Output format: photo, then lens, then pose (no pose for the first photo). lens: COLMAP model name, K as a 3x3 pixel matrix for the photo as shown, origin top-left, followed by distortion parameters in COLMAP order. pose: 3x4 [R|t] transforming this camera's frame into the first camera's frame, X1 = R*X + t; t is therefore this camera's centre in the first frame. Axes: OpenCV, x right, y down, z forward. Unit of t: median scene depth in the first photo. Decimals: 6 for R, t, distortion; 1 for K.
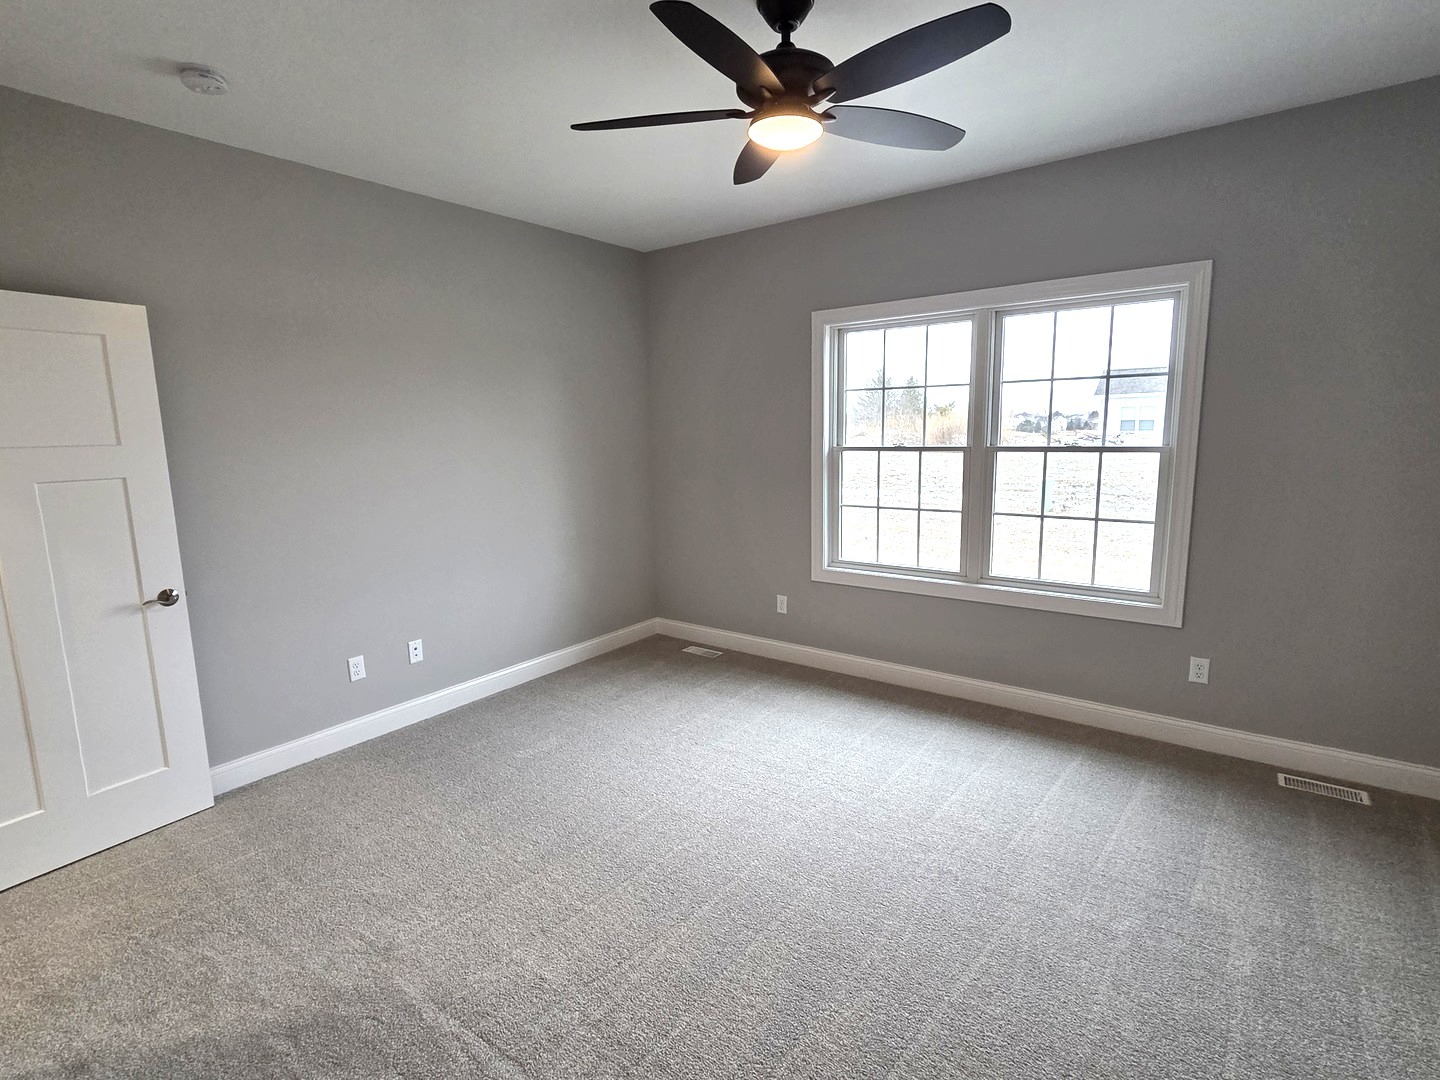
lens RADIAL K [[715.3, 0, 727.0], [0, 715.3, 535.9], [0, 0, 1]] dist [0.001737, 0.000501]
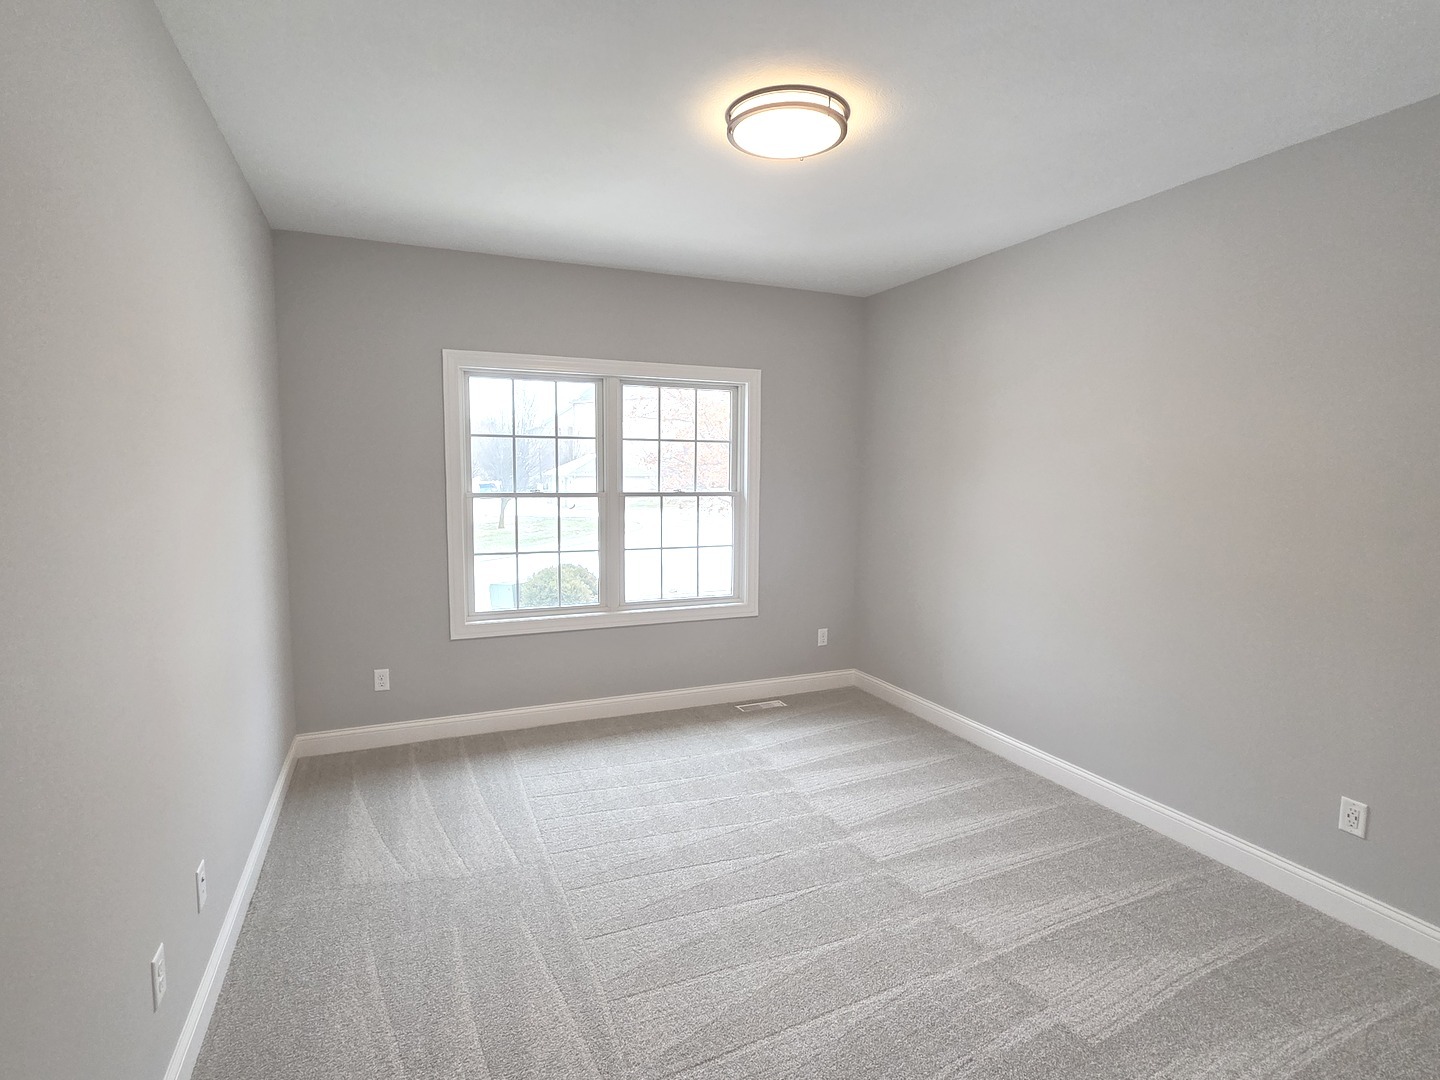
lens RADIAL K [[645.5, 0, 680.1], [0, 645.5, 511.5], [0, 0, 1]] dist [-0.000547, -0.000213]
pose [[0.537329, -0.029710, 0.842849, -0.482726], [0.111577, 0.993099, -0.036126, -0.045542], [-0.835959, 0.113455, 0.536936, 0.363507]]
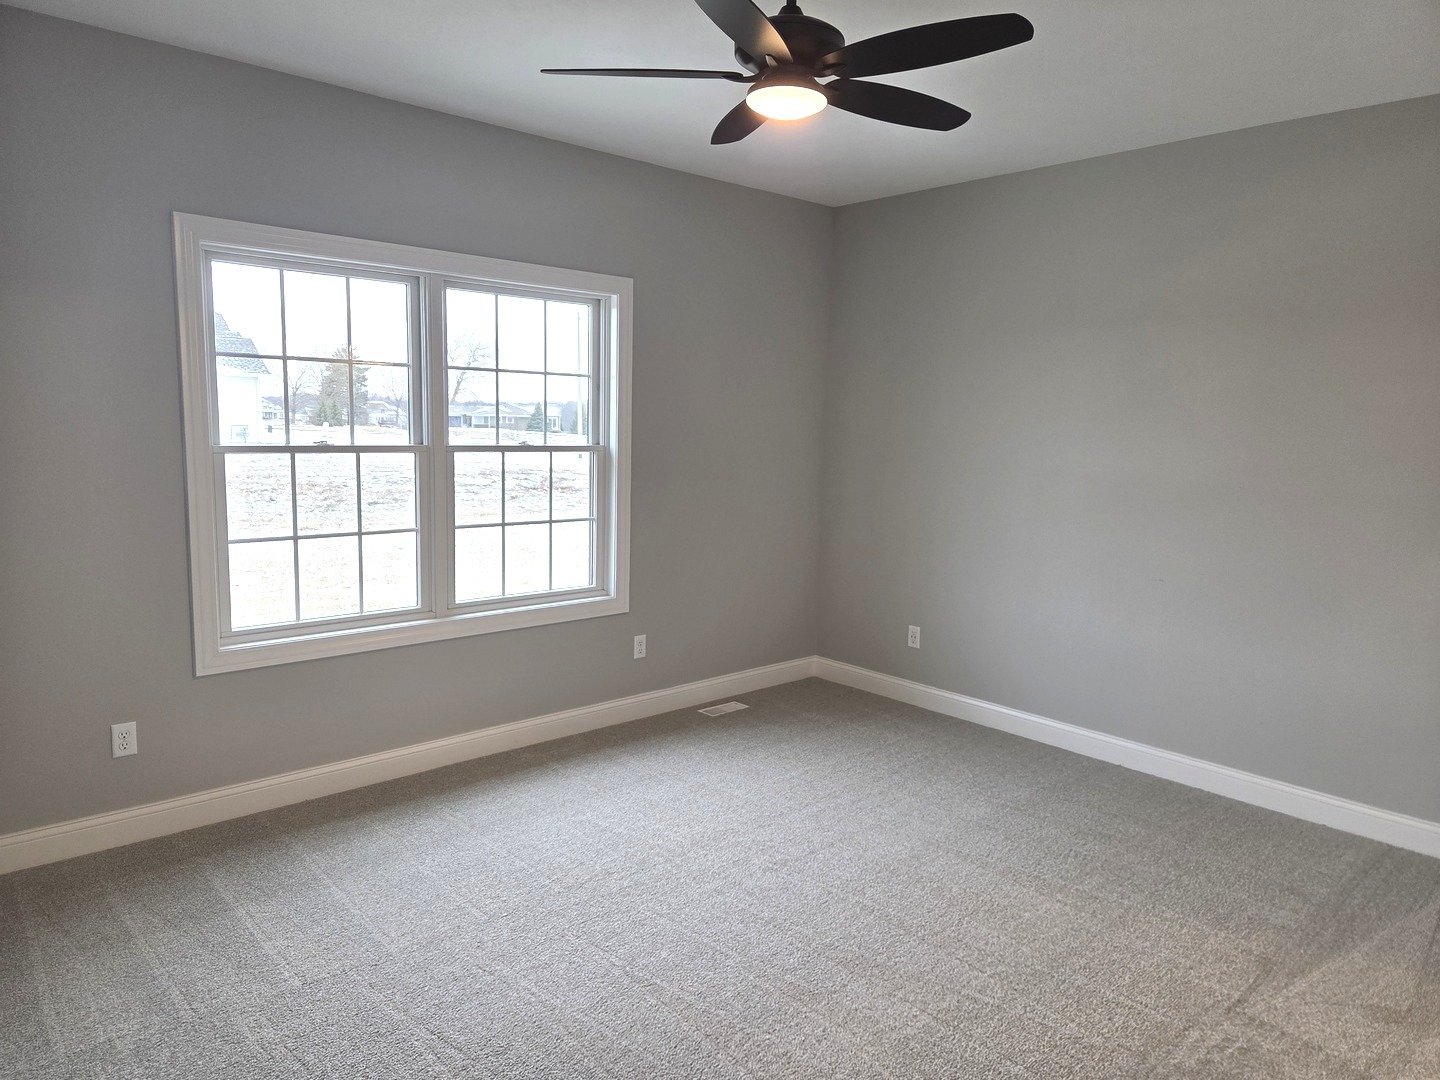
lens RADIAL K [[964.4, 0, 710.0], [0, 964.4, 539.4], [0, 0, 1]] dist [0.046942, -0.010951]
pose [[0.192793, -0.096979, 0.976435, -0.674511], [0.125975, 0.989315, 0.073385, -0.064104], [-0.973119, 0.108858, 0.202950, 0.509812]]
